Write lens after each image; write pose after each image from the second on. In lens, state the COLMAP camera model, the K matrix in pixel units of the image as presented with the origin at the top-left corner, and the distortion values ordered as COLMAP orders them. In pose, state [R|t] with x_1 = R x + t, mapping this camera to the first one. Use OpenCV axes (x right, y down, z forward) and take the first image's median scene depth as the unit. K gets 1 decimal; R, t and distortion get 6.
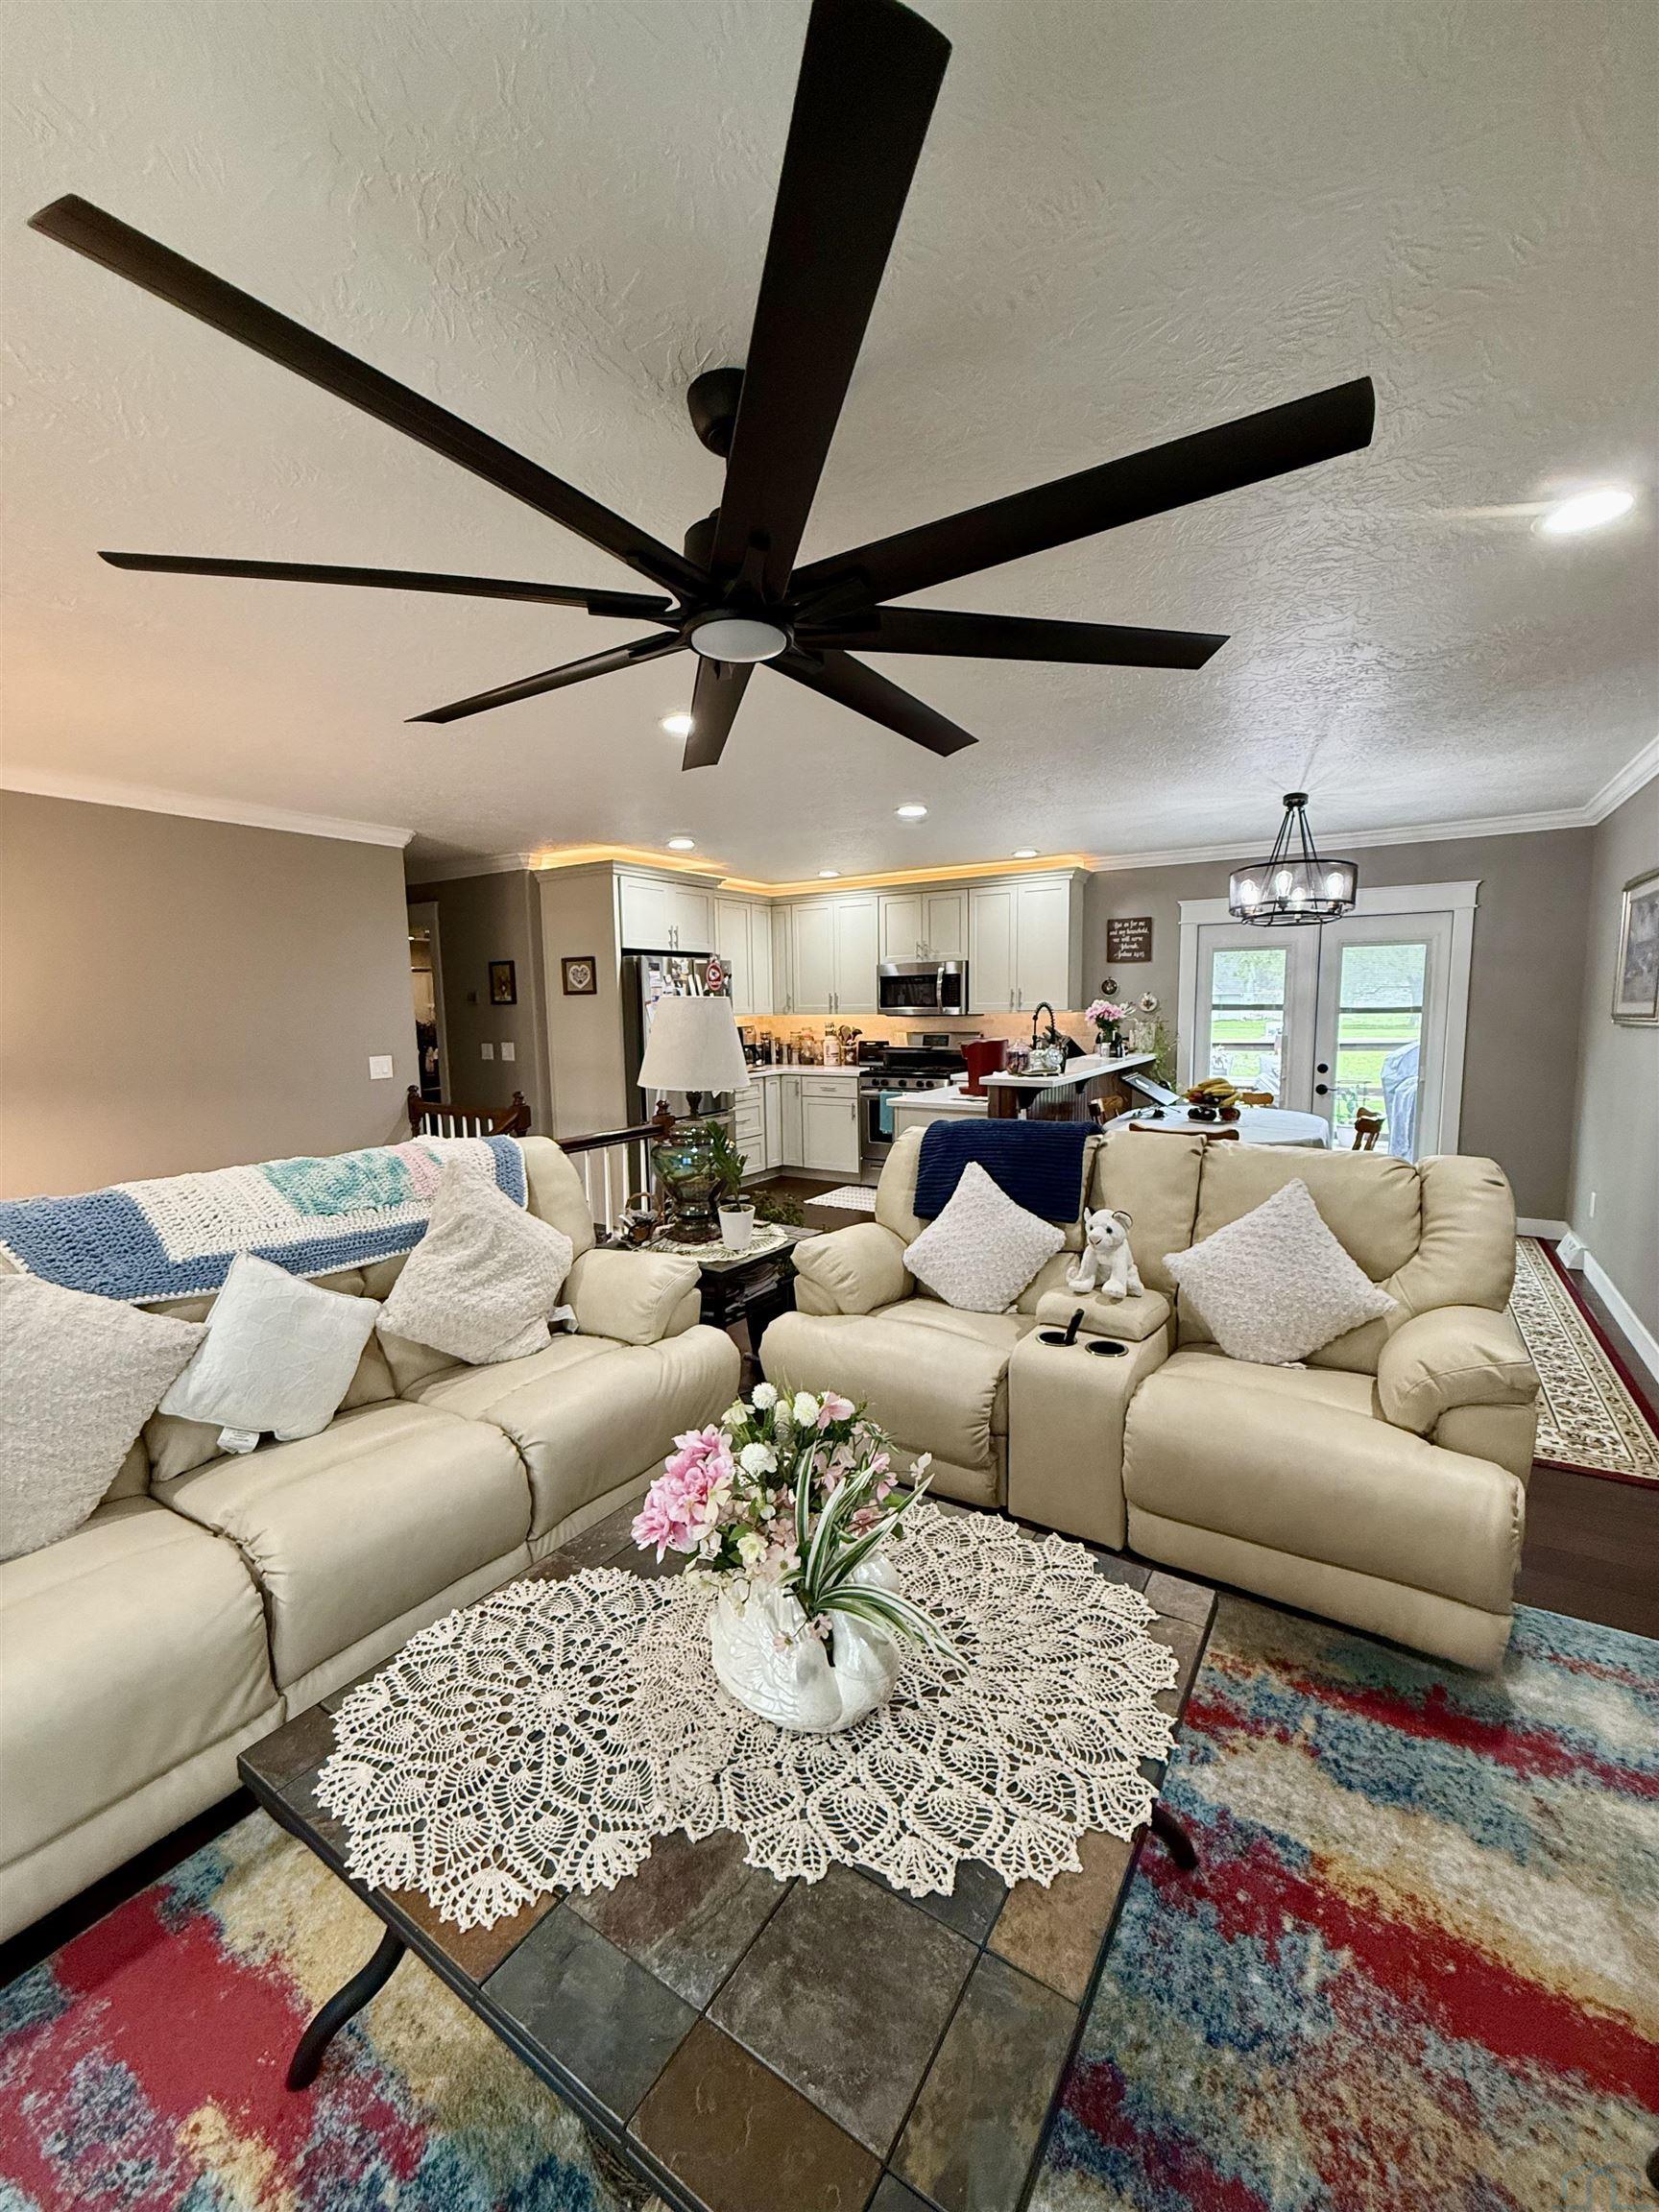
lens RADIAL K [[883.1, 0, 832.7], [0, 883.1, 1096.4], [0, 0, 1]] dist [-0.001198, 0.000313]
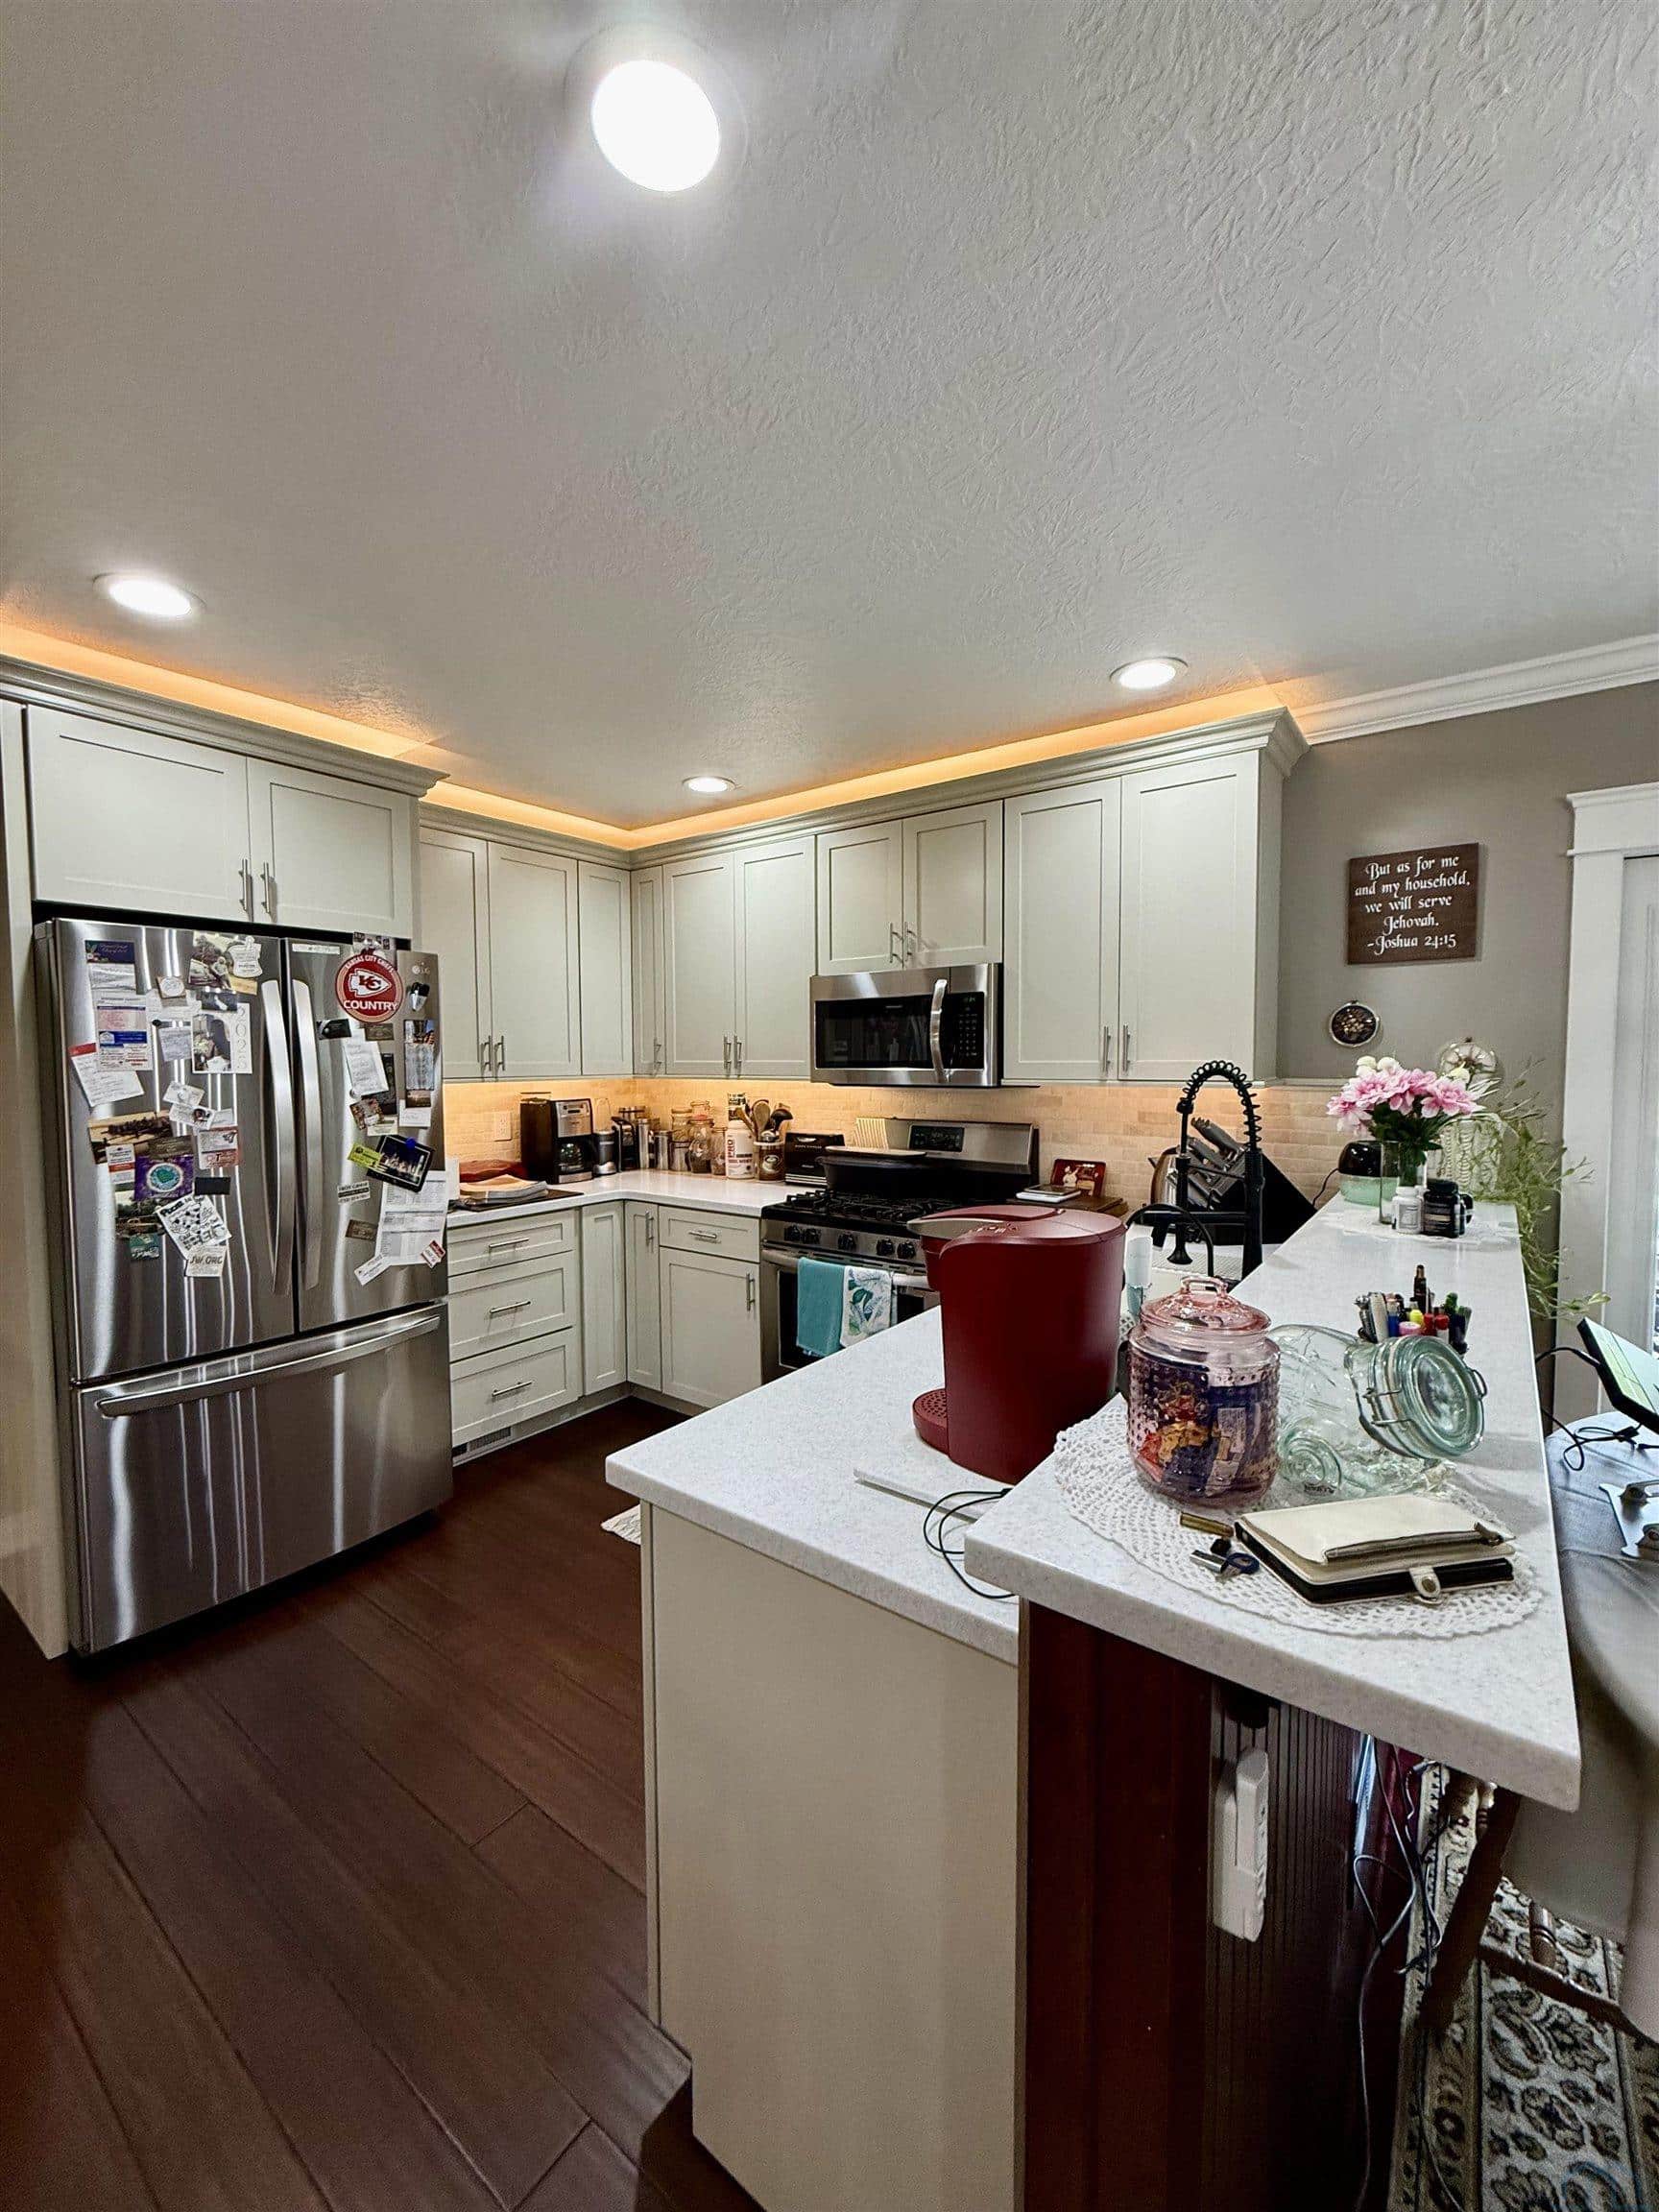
lens RADIAL K [[883.1, 0, 832.1], [0, 883.1, 1098.6], [0, 0, 1]] dist [-0.001198, 0.000313]
pose [[0.997046, 0.014012, -0.075523, 0.100214], [-0.018231, 0.998294, -0.055475, -0.059198], [0.074617, 0.056688, 0.995600, 0.545914]]
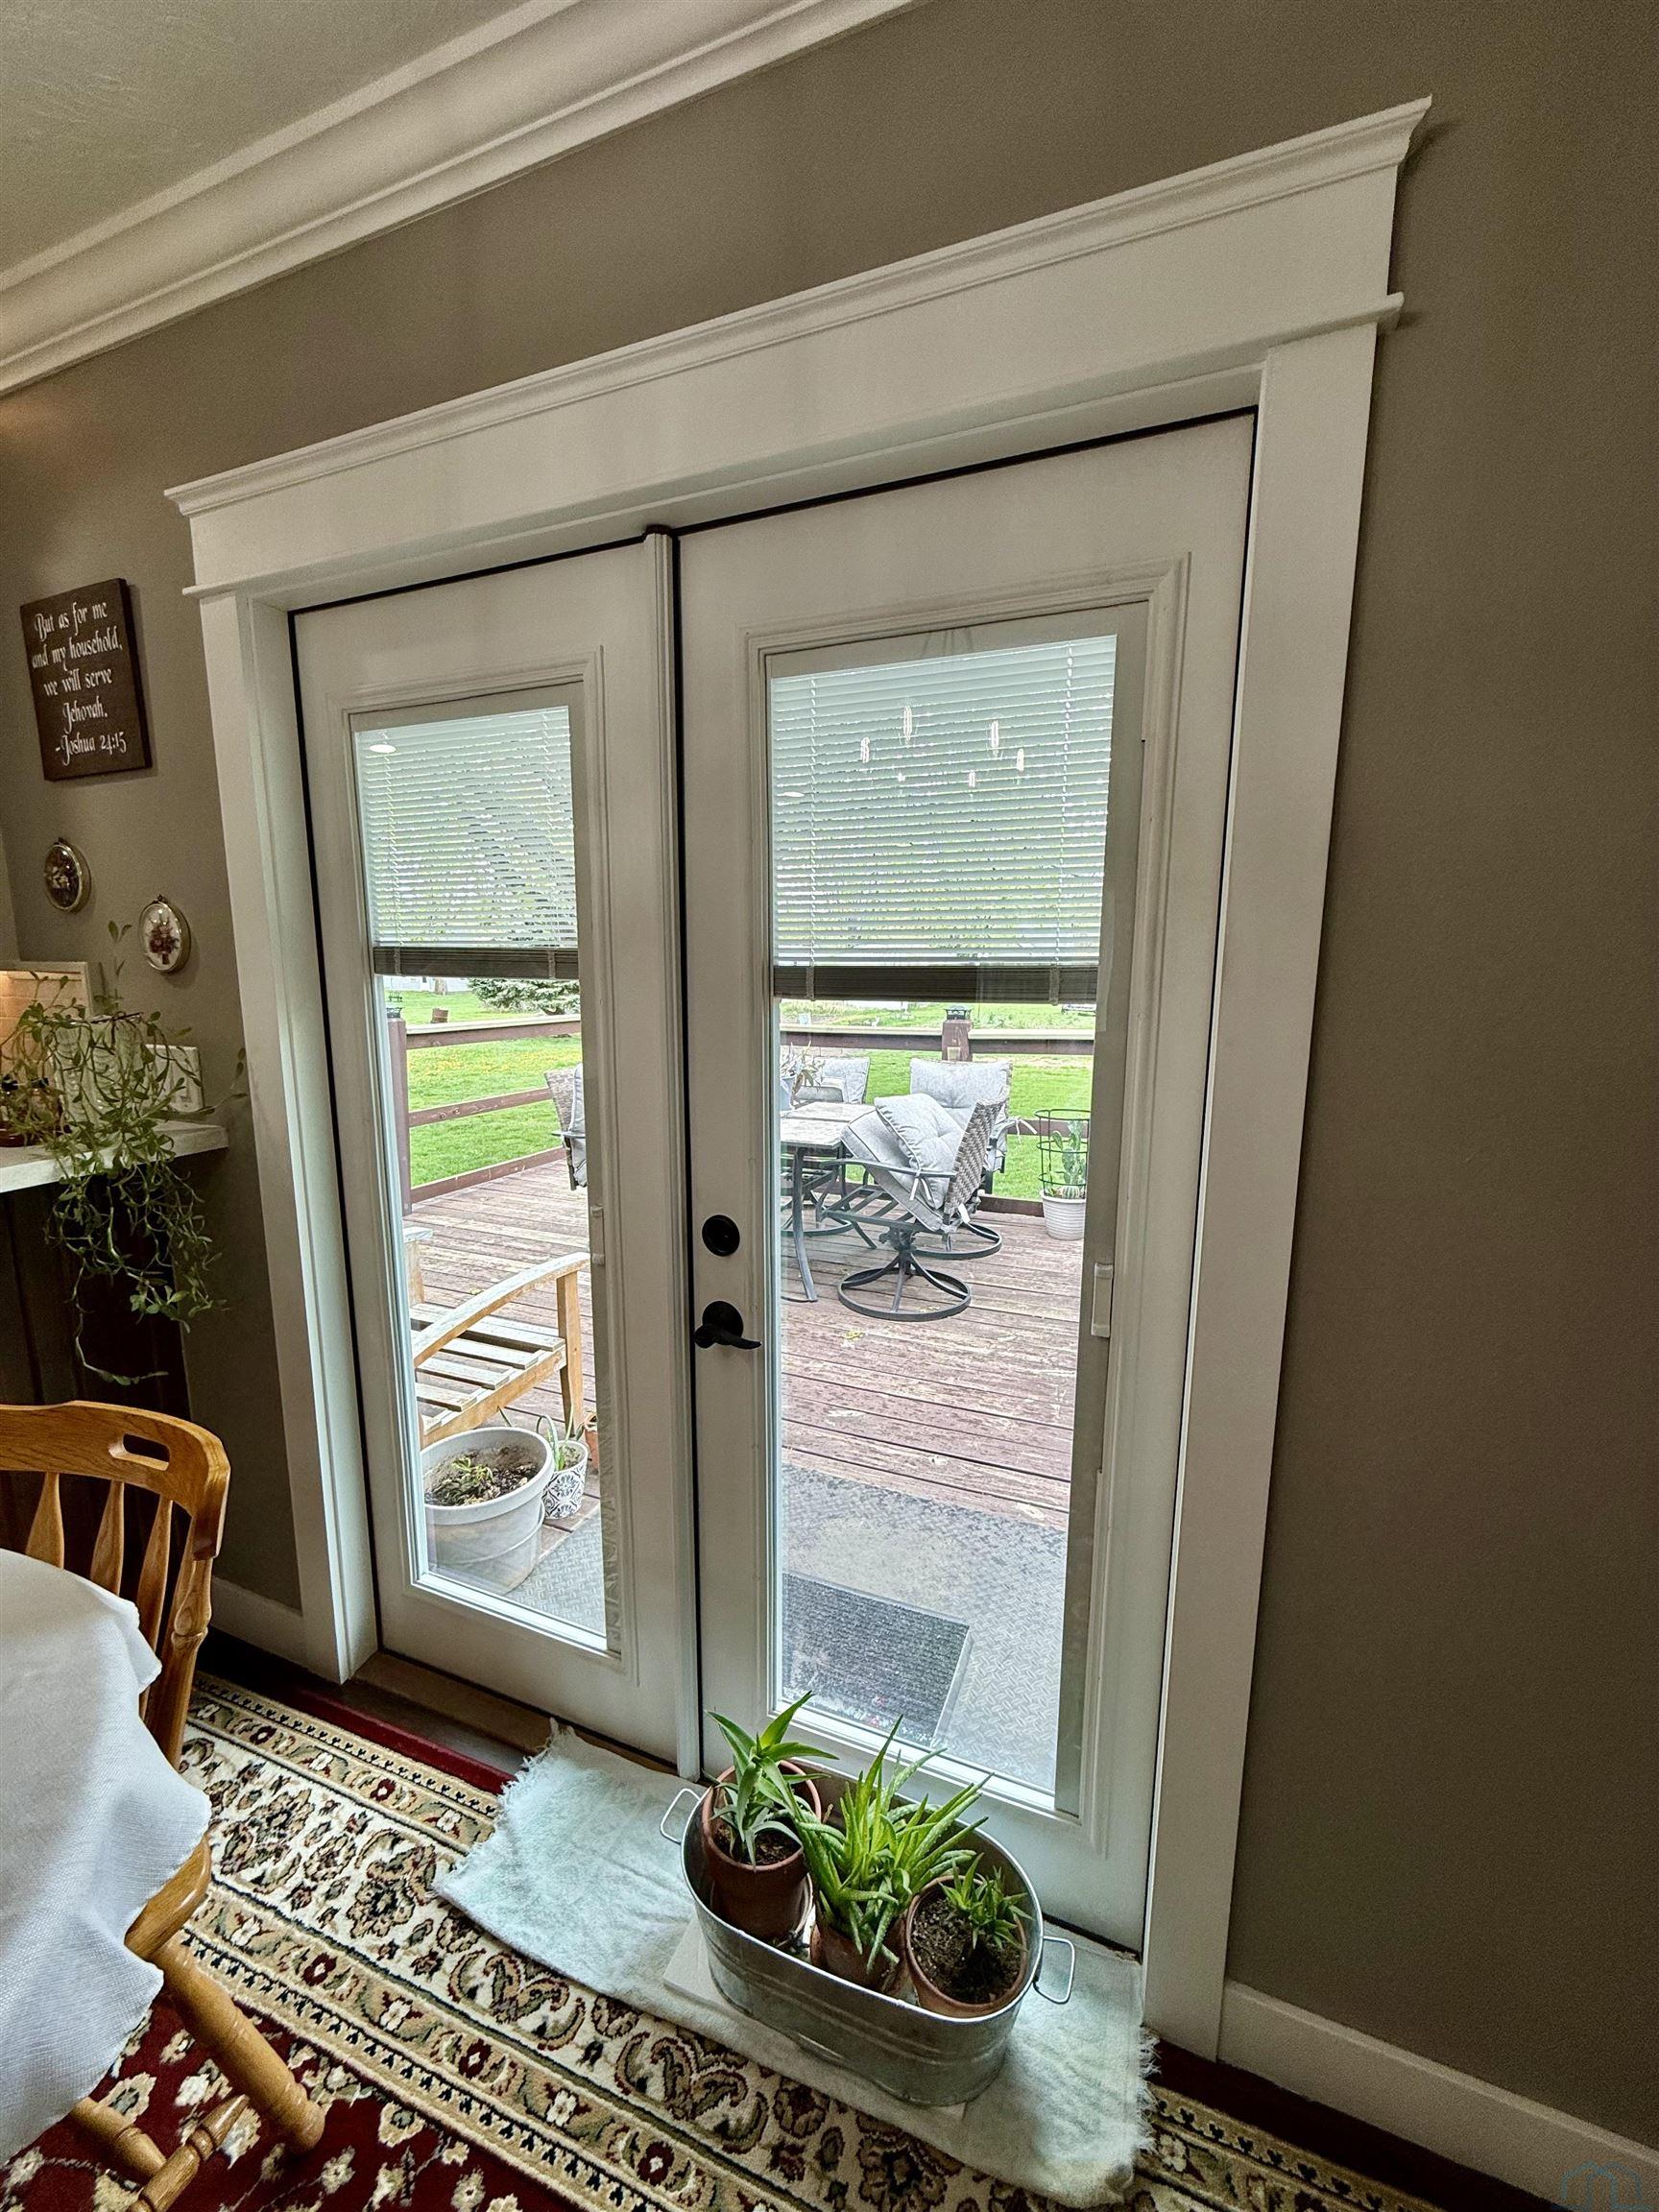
lens RADIAL K [[883.1, 0, 829.0], [0, 883.1, 1103.5], [0, 0, 1]] dist [-0.001198, 0.000313]
pose [[0.985699, -0.011696, 0.168111, 0.461189], [0.002526, 0.998502, 0.054663, -0.065808], [-0.168498, -0.053456, 0.984251, 0.655236]]
